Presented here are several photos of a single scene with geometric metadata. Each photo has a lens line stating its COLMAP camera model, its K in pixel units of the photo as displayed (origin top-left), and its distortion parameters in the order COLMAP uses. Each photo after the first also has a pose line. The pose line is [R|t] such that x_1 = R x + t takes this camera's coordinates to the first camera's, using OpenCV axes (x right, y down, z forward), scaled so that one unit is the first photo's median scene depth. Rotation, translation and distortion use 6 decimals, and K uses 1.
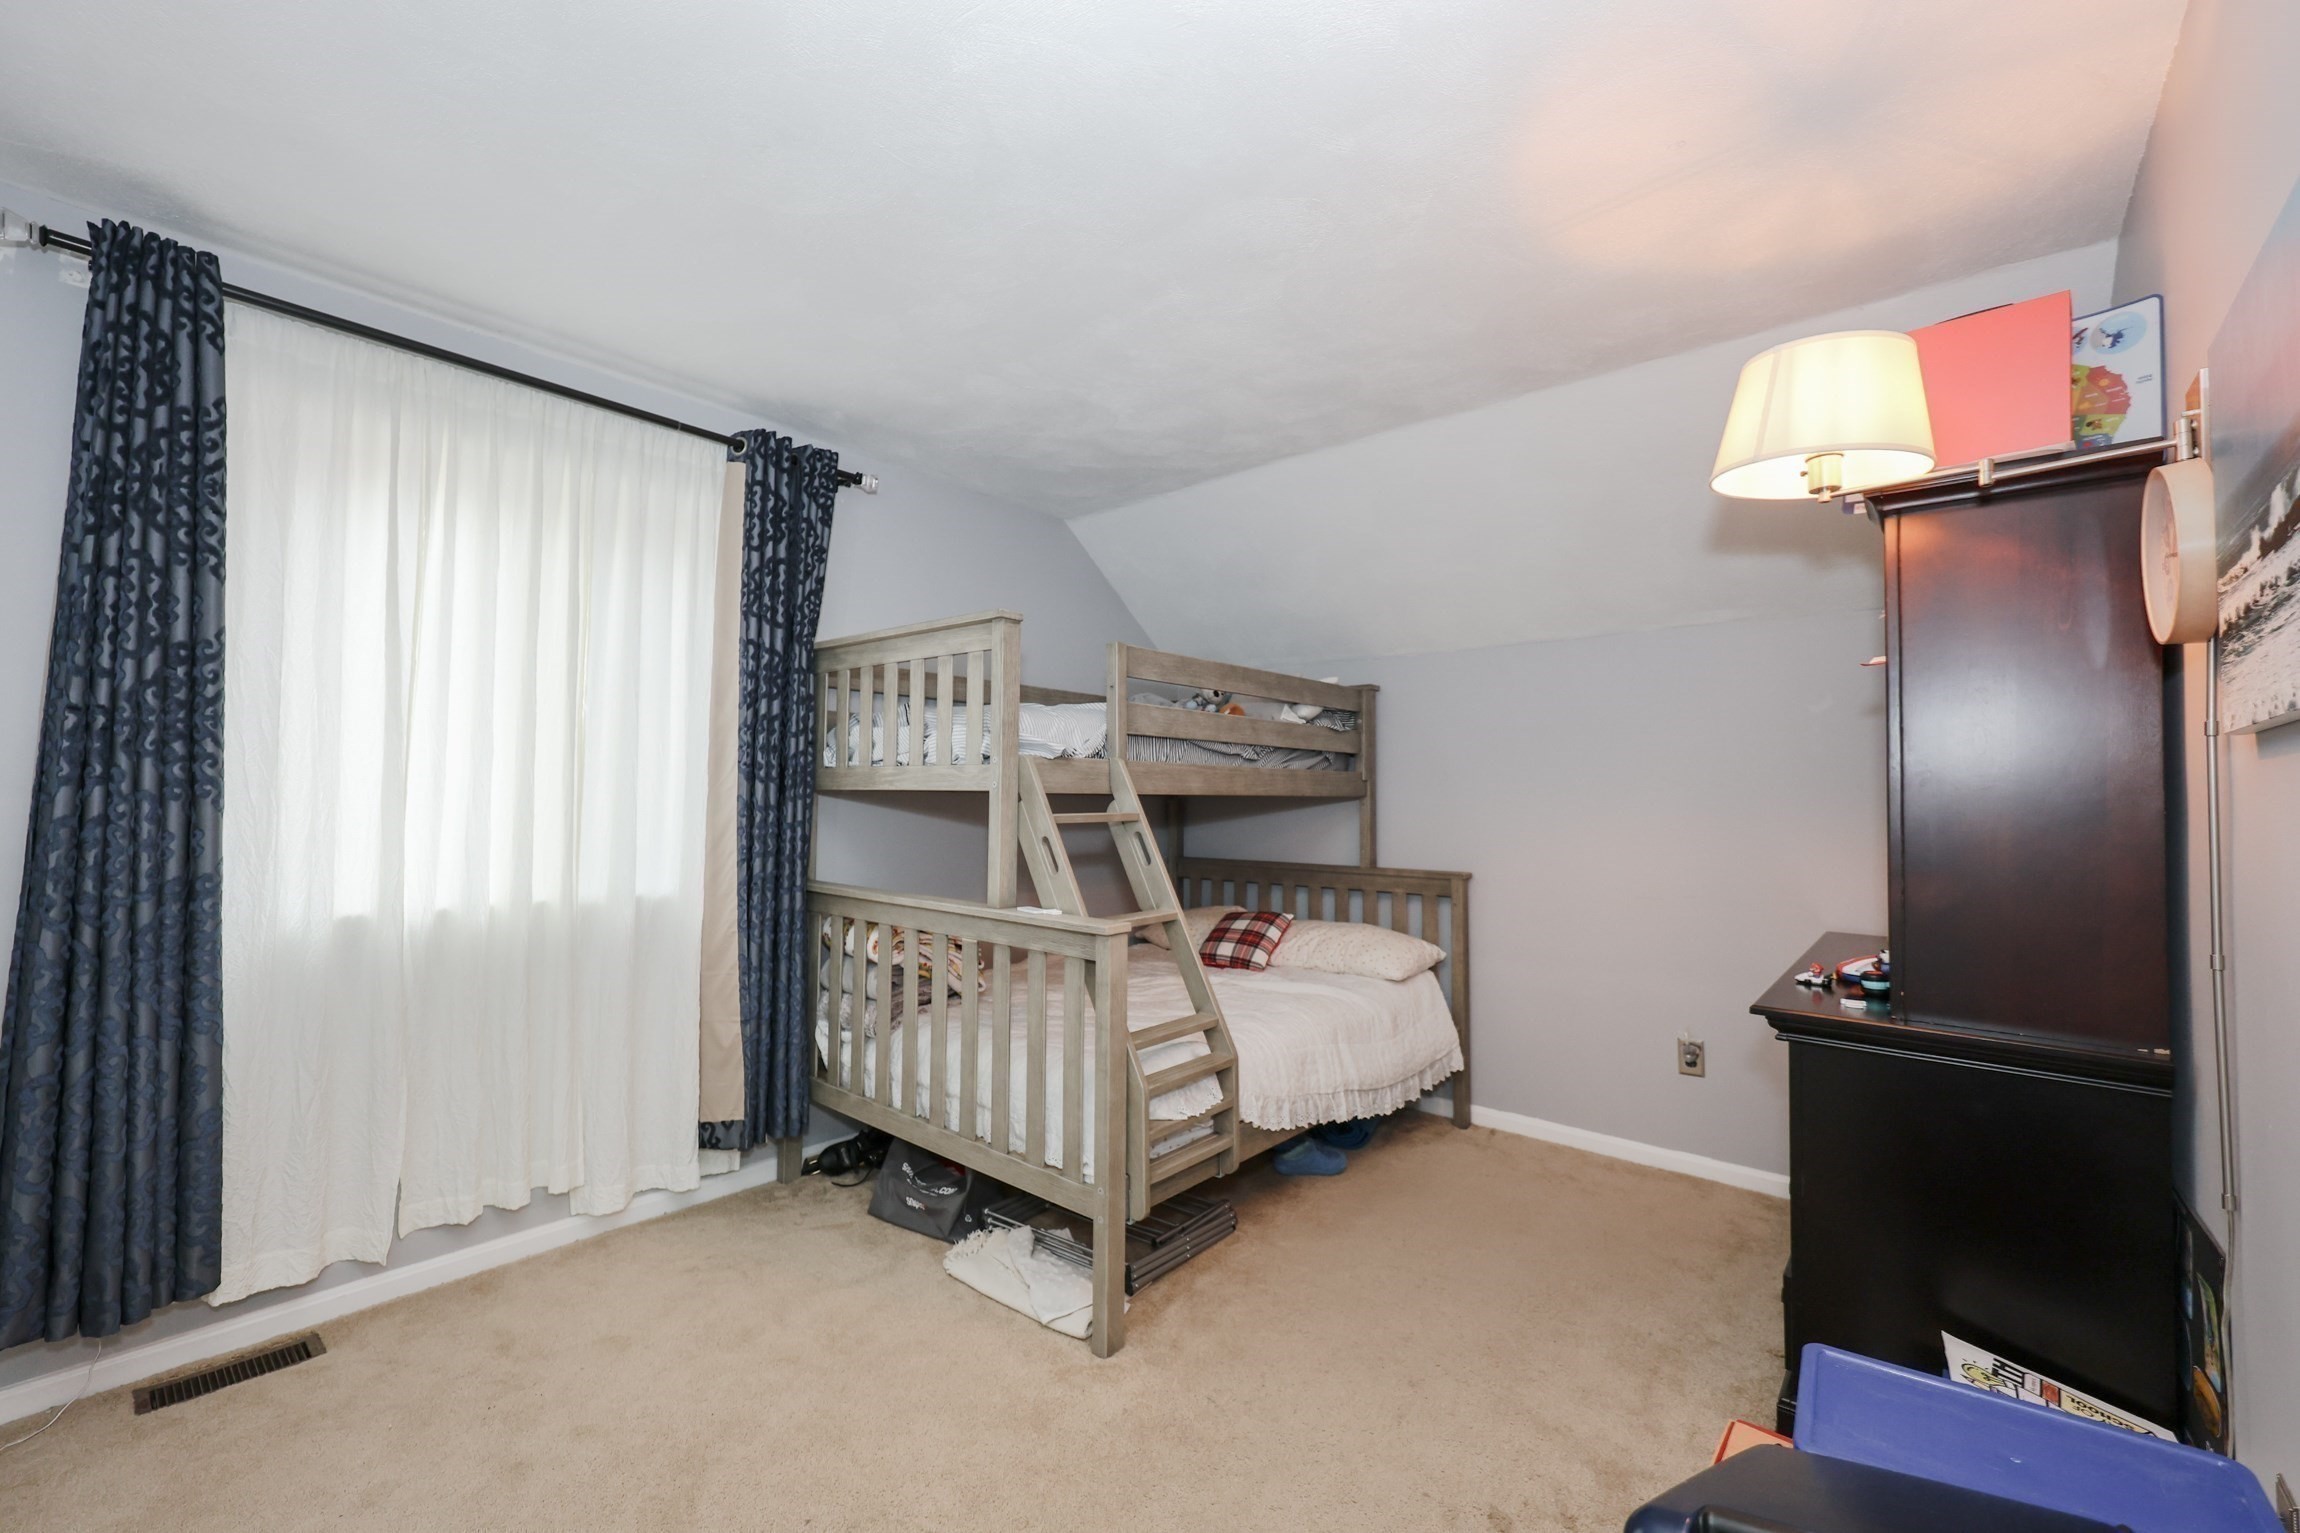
lens RADIAL K [[931.6, 0, 1139.4], [0, 931.6, 774.2], [0, 0, 1]] dist [0.000560, 0.000359]
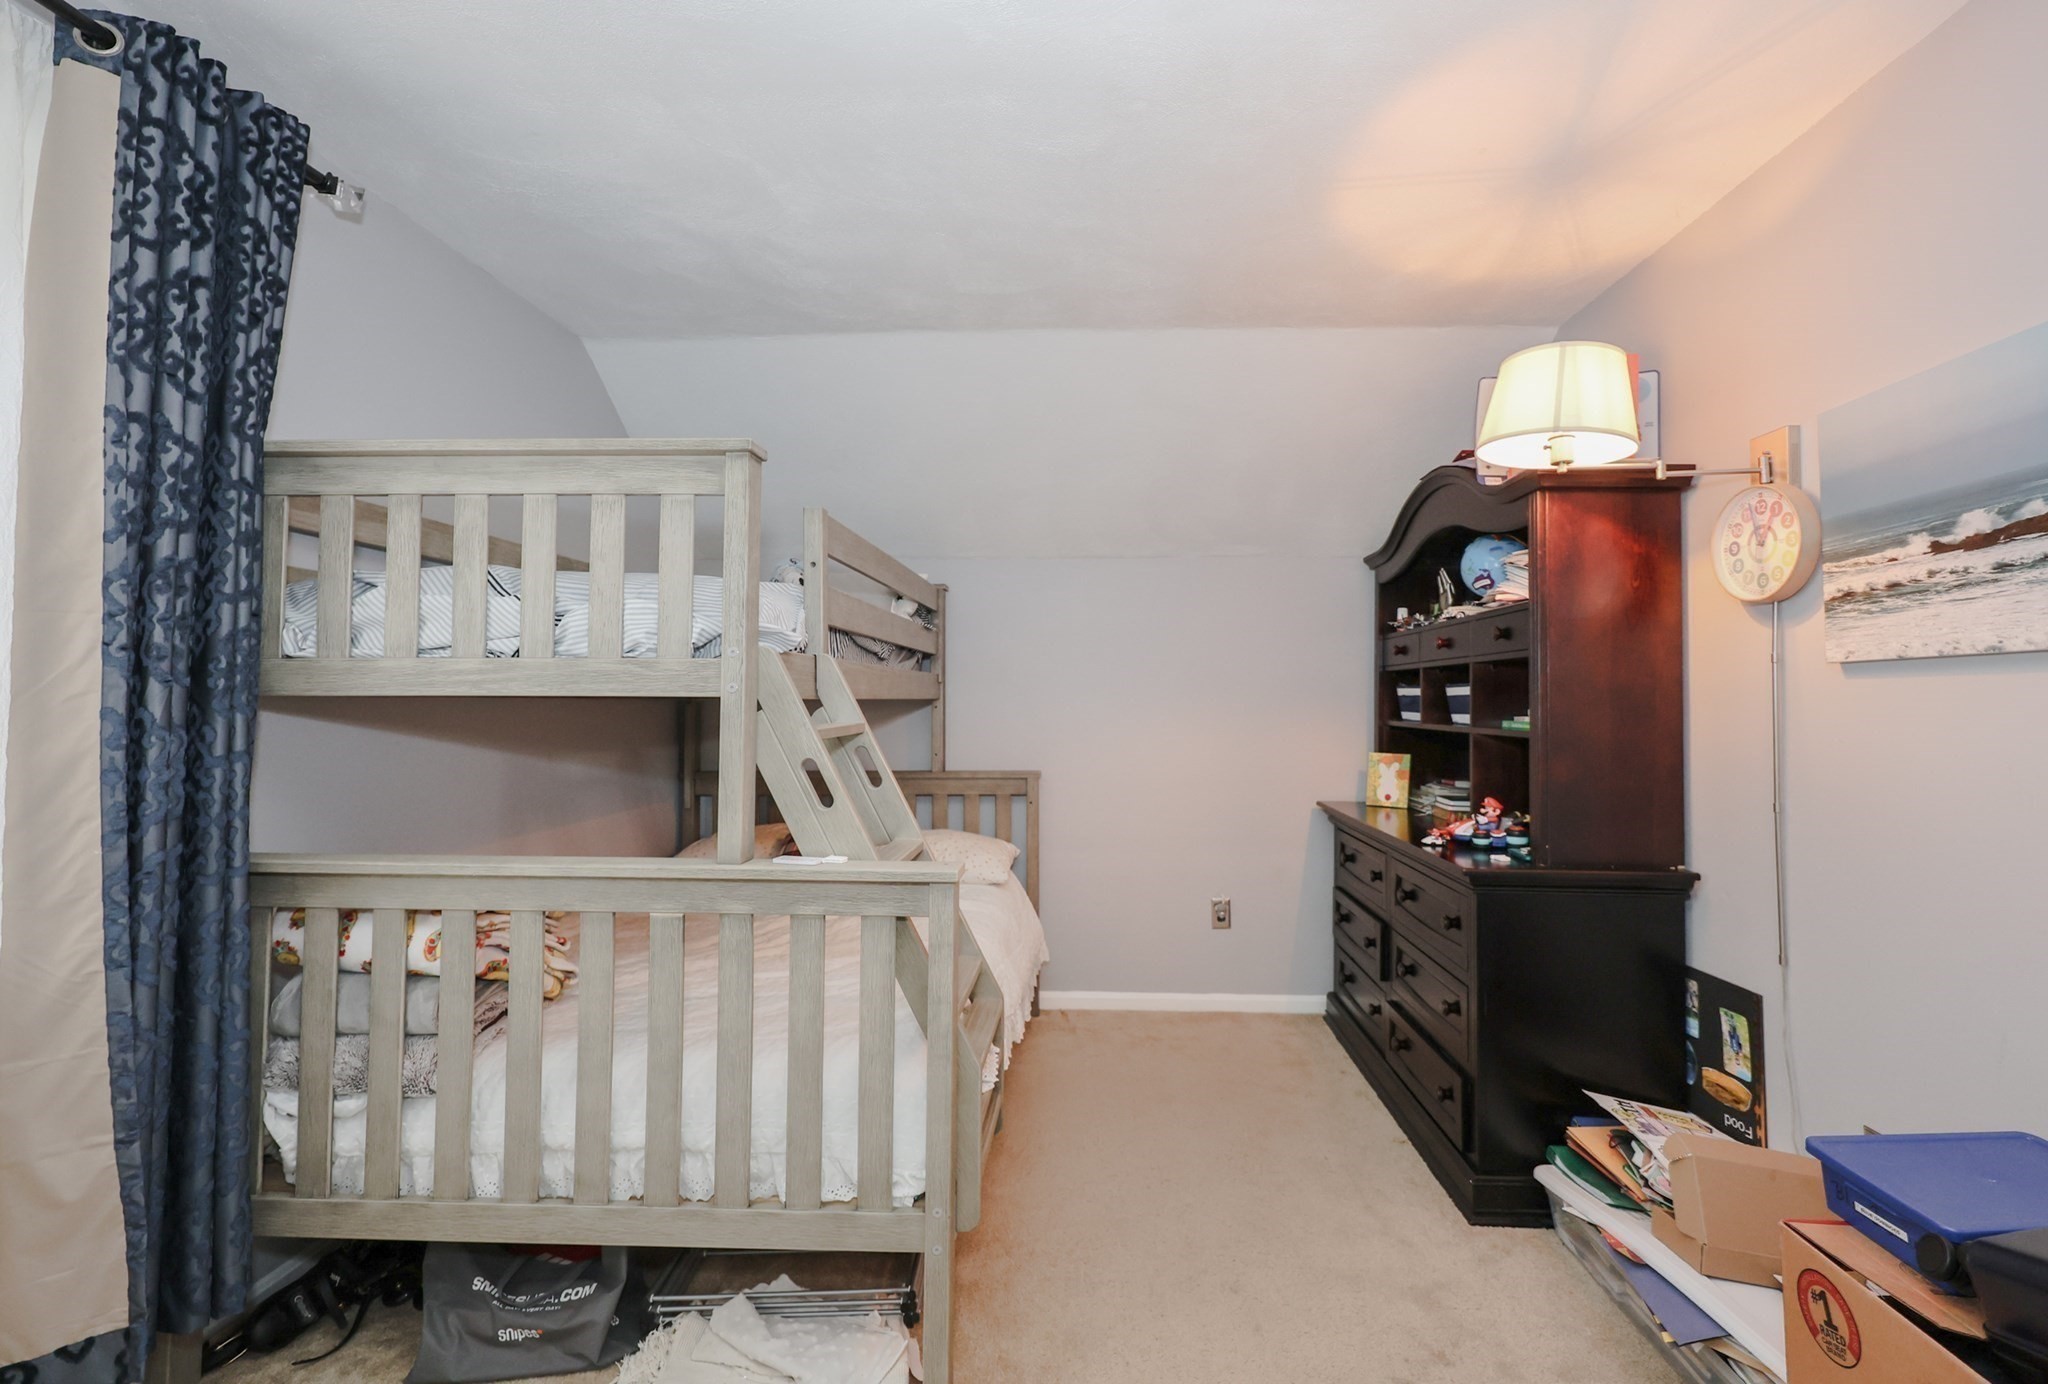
lens RADIAL K [[882.0, 0, 1033.3], [0, 882.0, 676.8], [0, 0, 1]] dist [0.003109, 0.000717]
pose [[0.776322, 0.008707, 0.630277, -0.333271], [-0.011973, 0.999928, 0.000934, -0.001261], [-0.630223, -0.008271, 0.776370, 0.282245]]
